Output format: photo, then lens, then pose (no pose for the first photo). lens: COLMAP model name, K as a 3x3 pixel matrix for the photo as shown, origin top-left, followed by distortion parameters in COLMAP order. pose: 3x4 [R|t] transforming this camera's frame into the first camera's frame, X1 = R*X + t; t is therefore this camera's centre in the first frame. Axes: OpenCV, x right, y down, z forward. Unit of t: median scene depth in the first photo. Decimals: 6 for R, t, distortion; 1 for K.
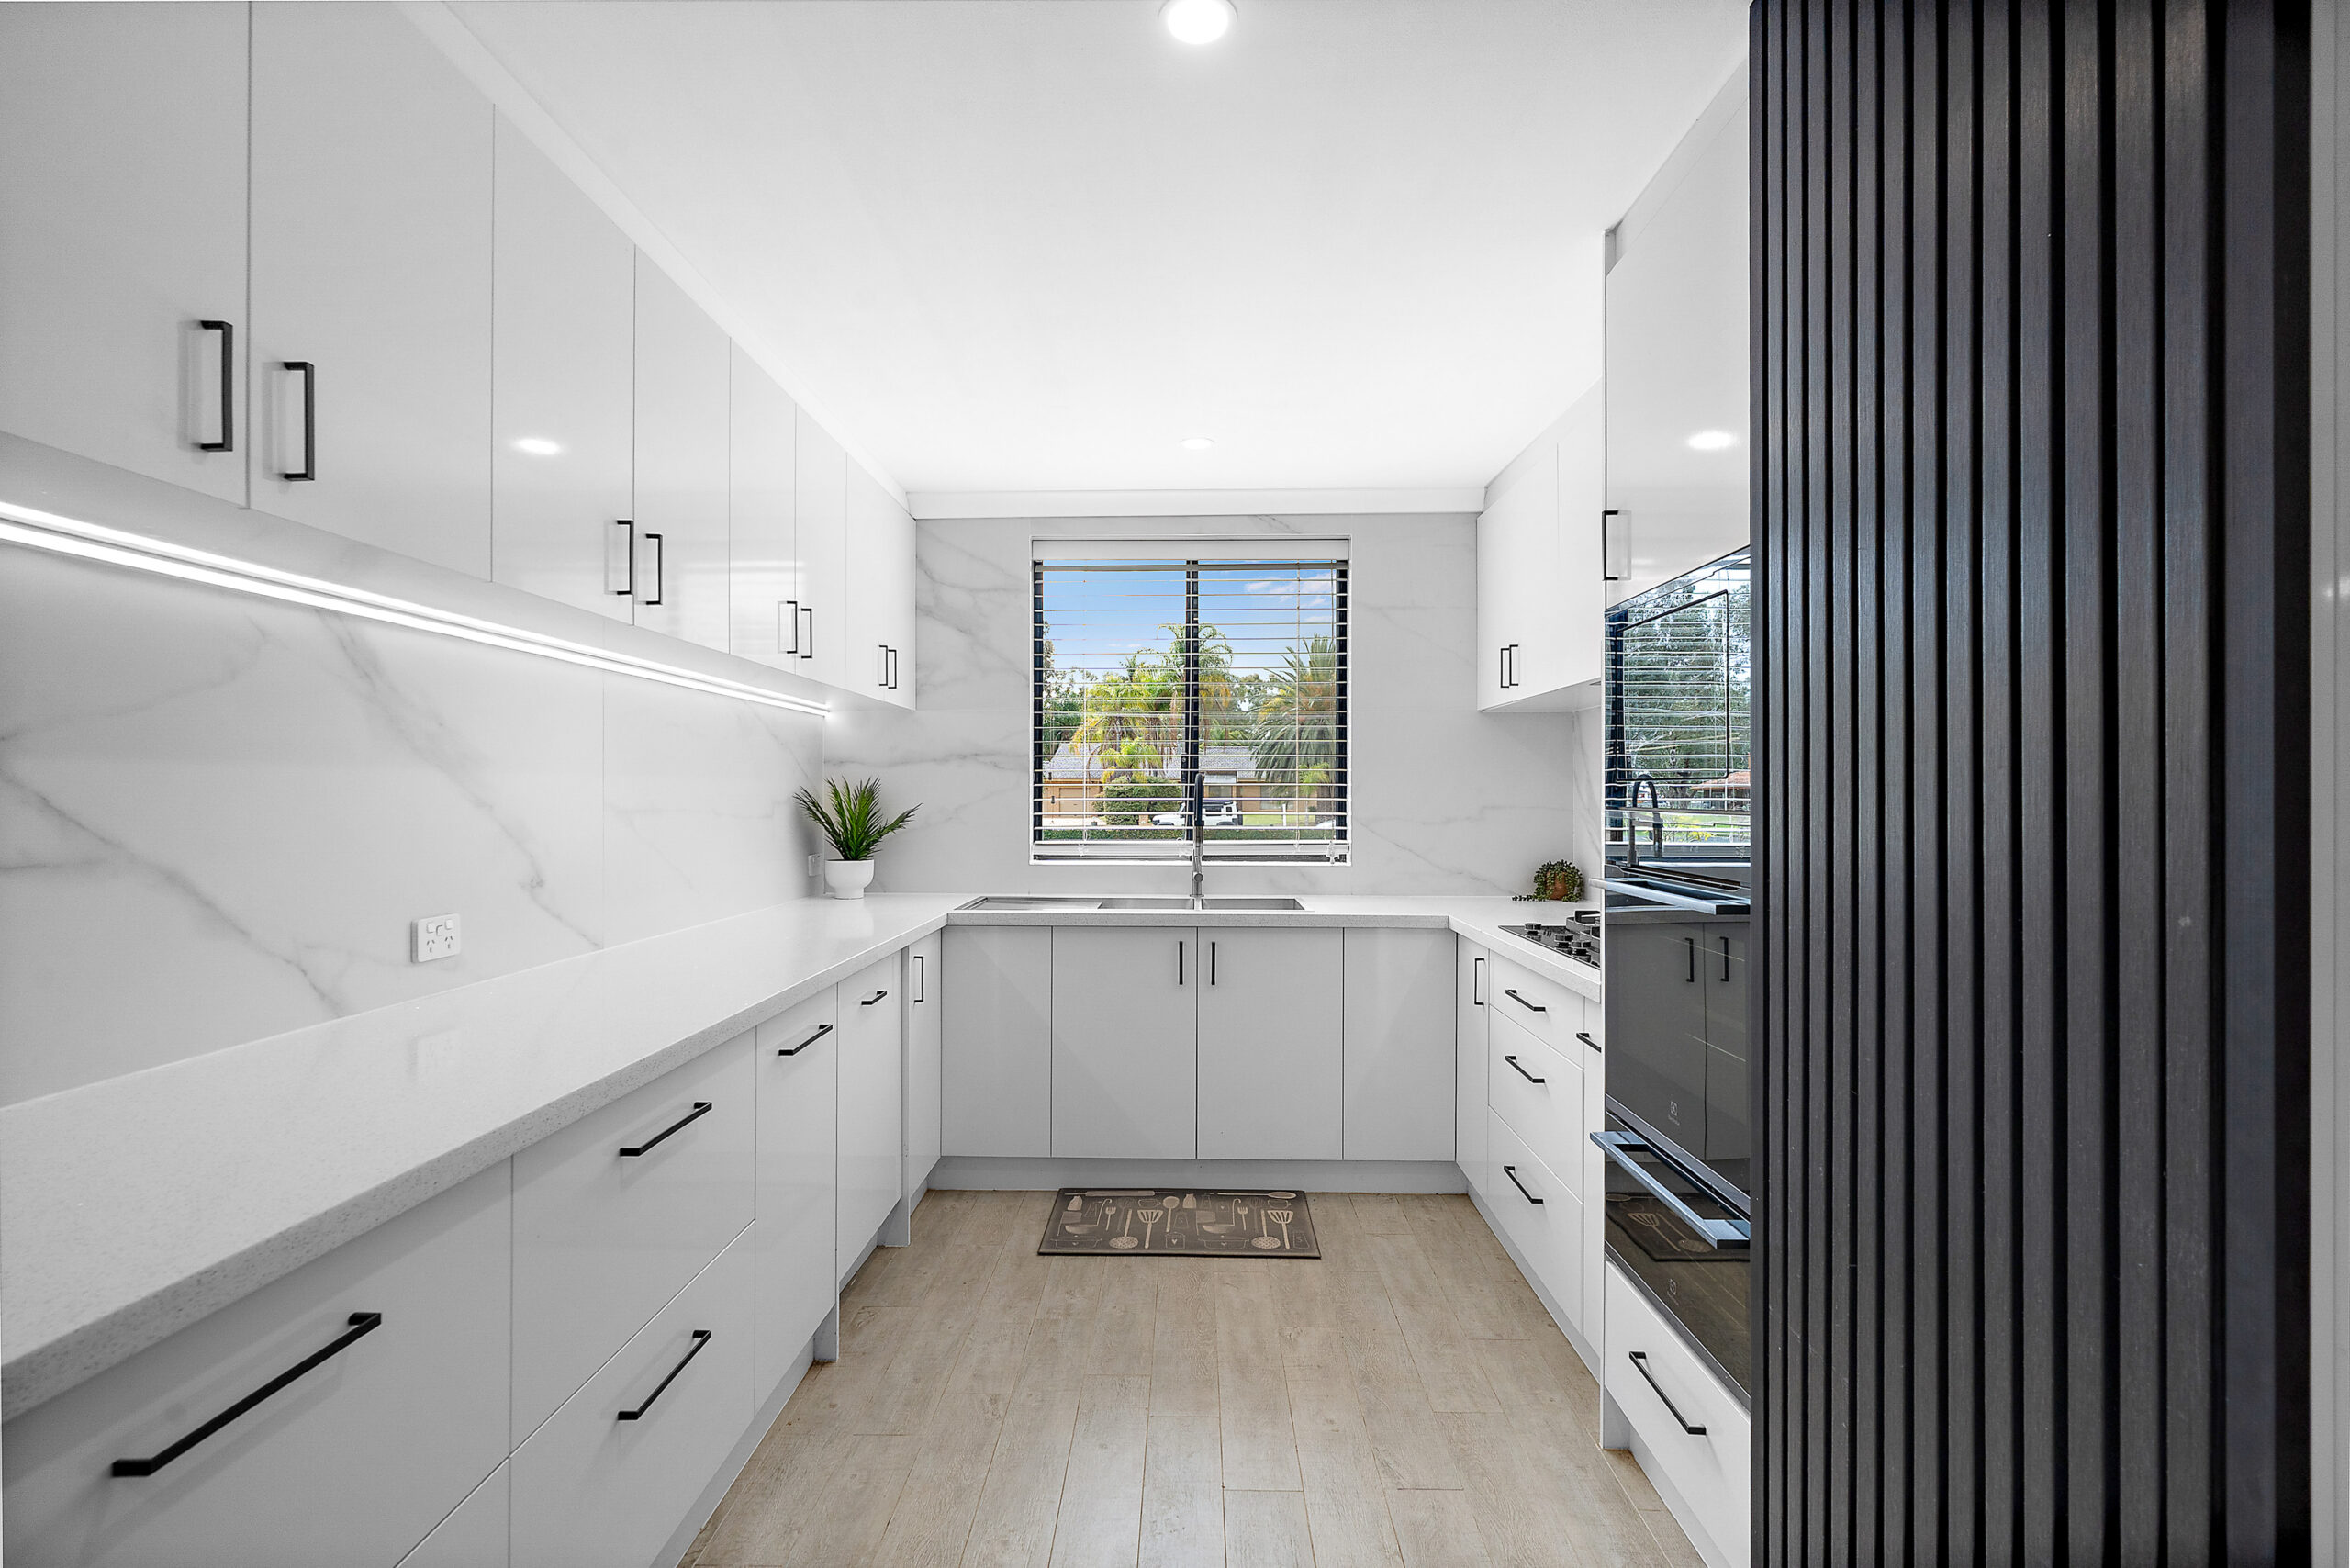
lens RADIAL K [[1070.5, 0, 1148.7], [0, 1070.5, 798.9], [0, 0, 1]] dist [0.000265, -0.000094]
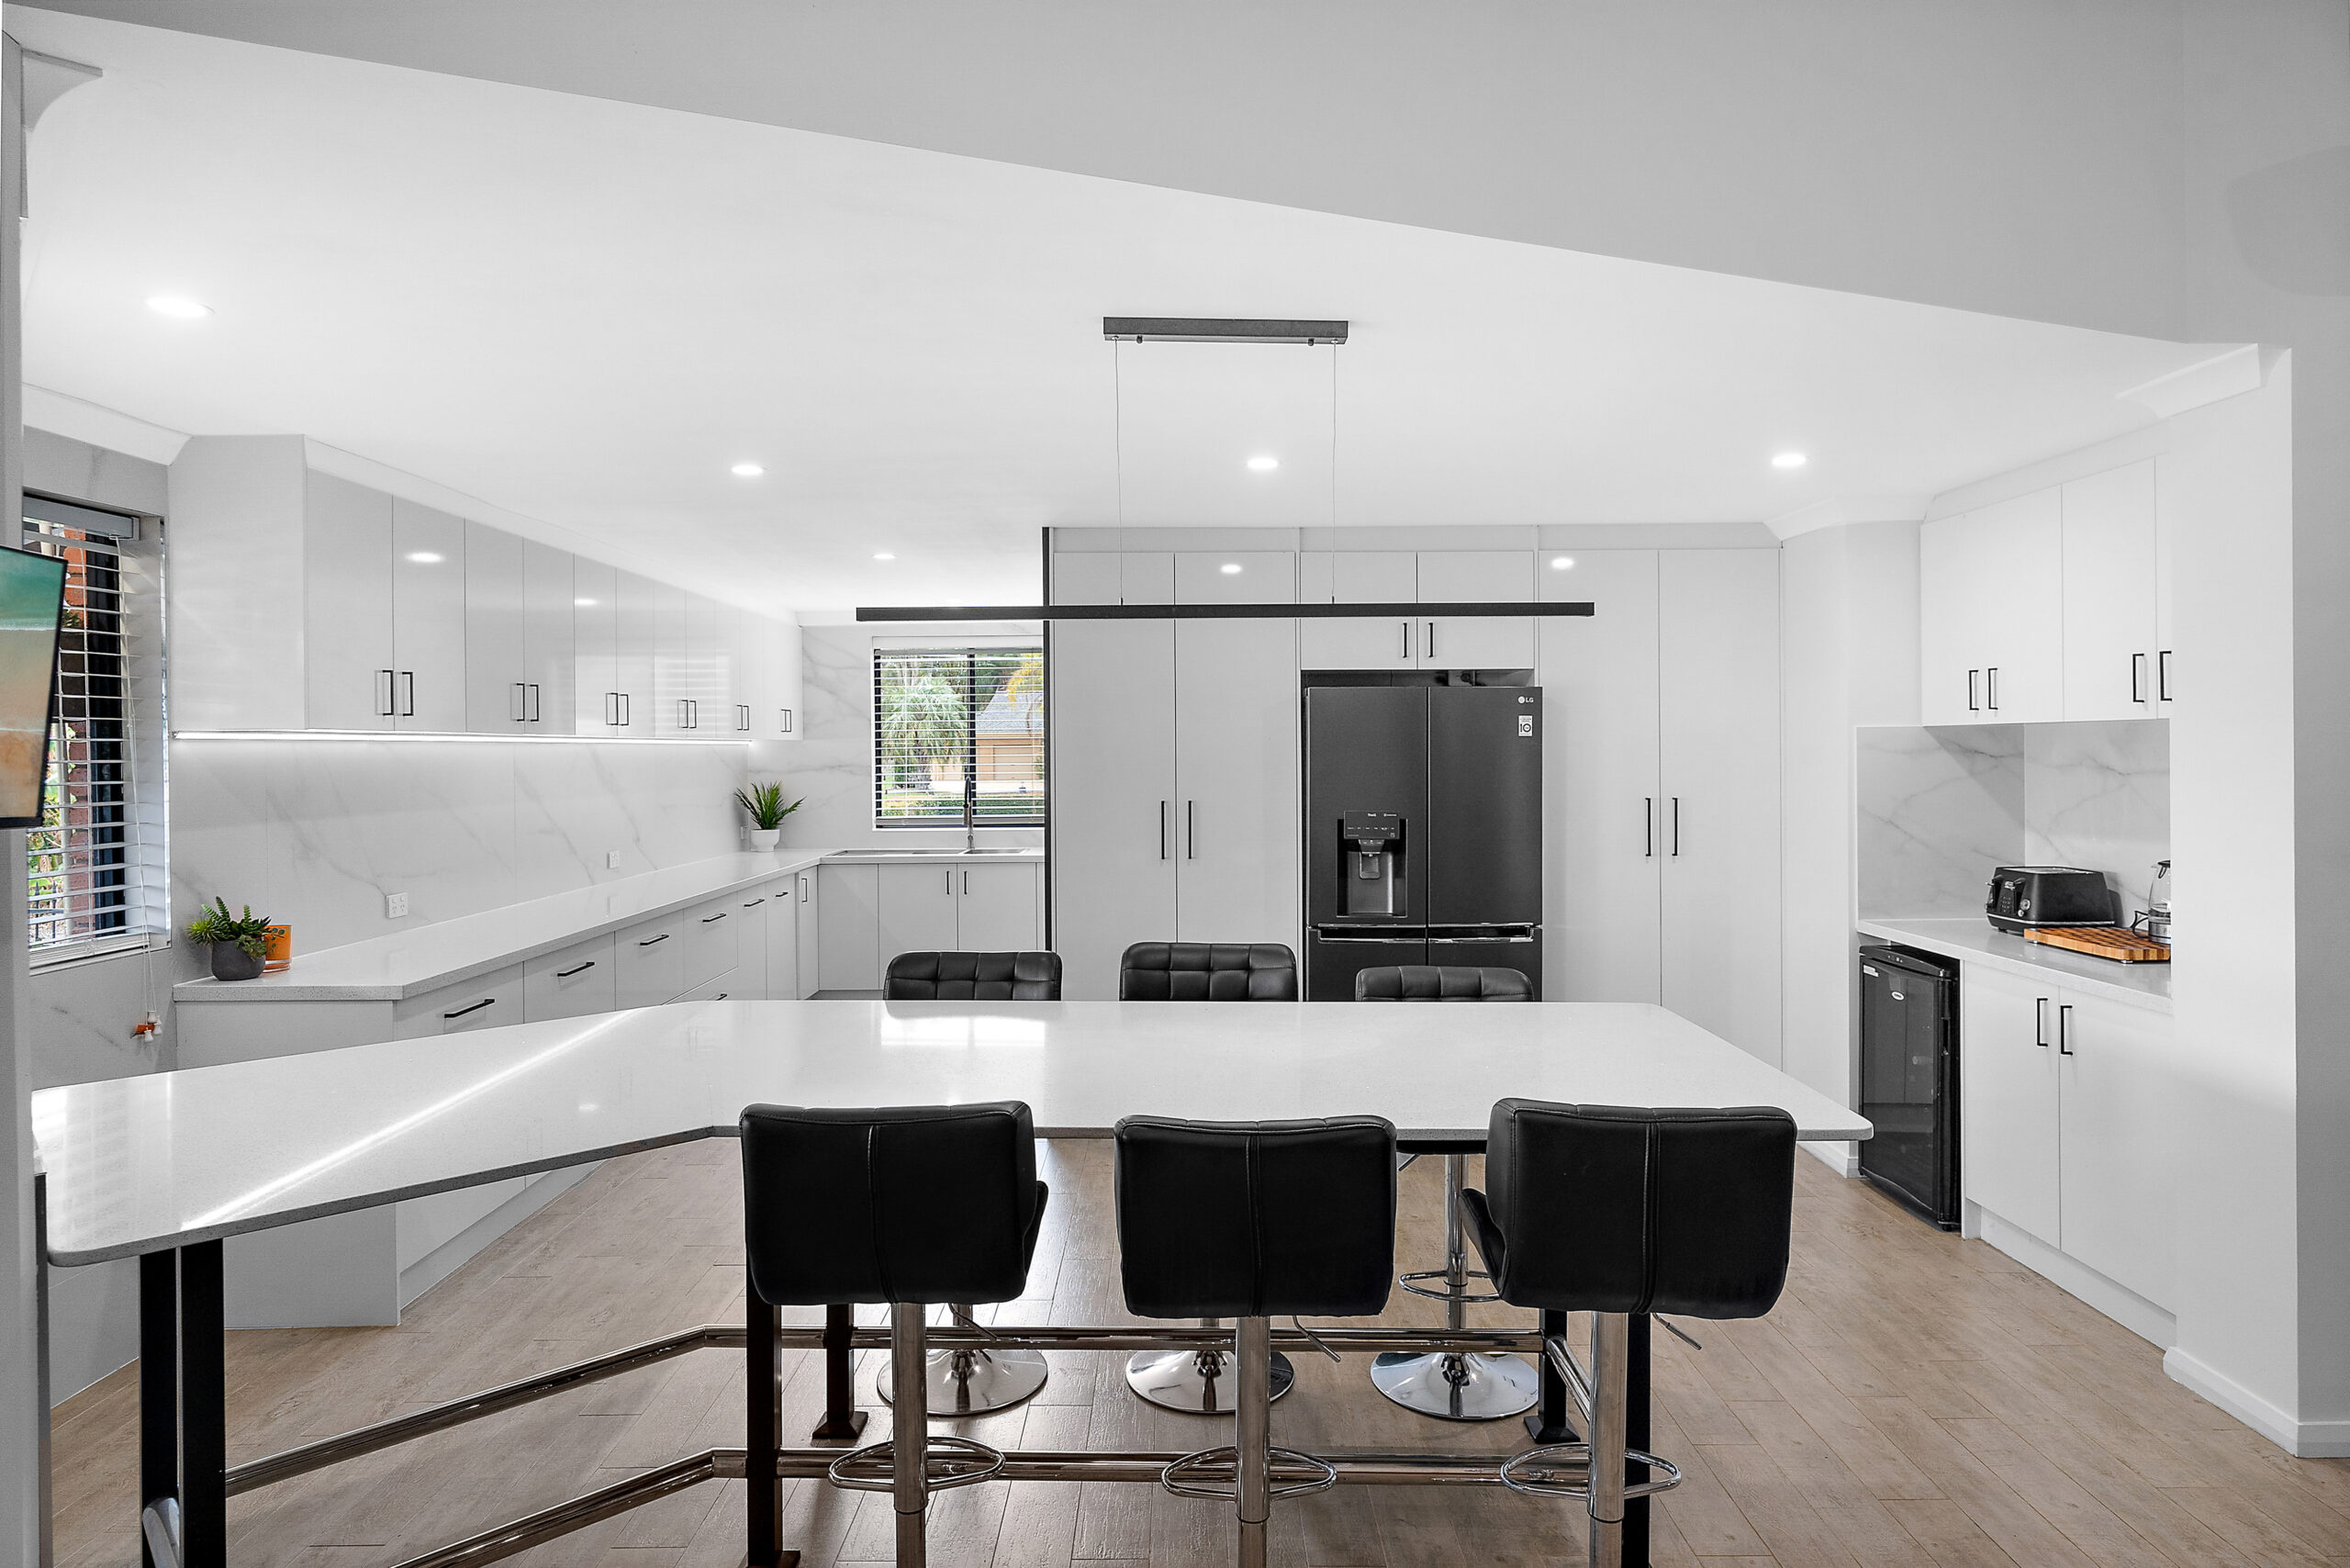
lens RADIAL K [[1353.5, 0, 1182.9], [0, 1353.5, 770.1], [0, 0, 1]] dist [0.004303, -0.000427]
pose [[0.998901, -0.008175, 0.046155, 0.288682], [0.007570, 0.999883, 0.013277, -0.061390], [-0.046258, -0.012913, 0.998846, -1.191131]]
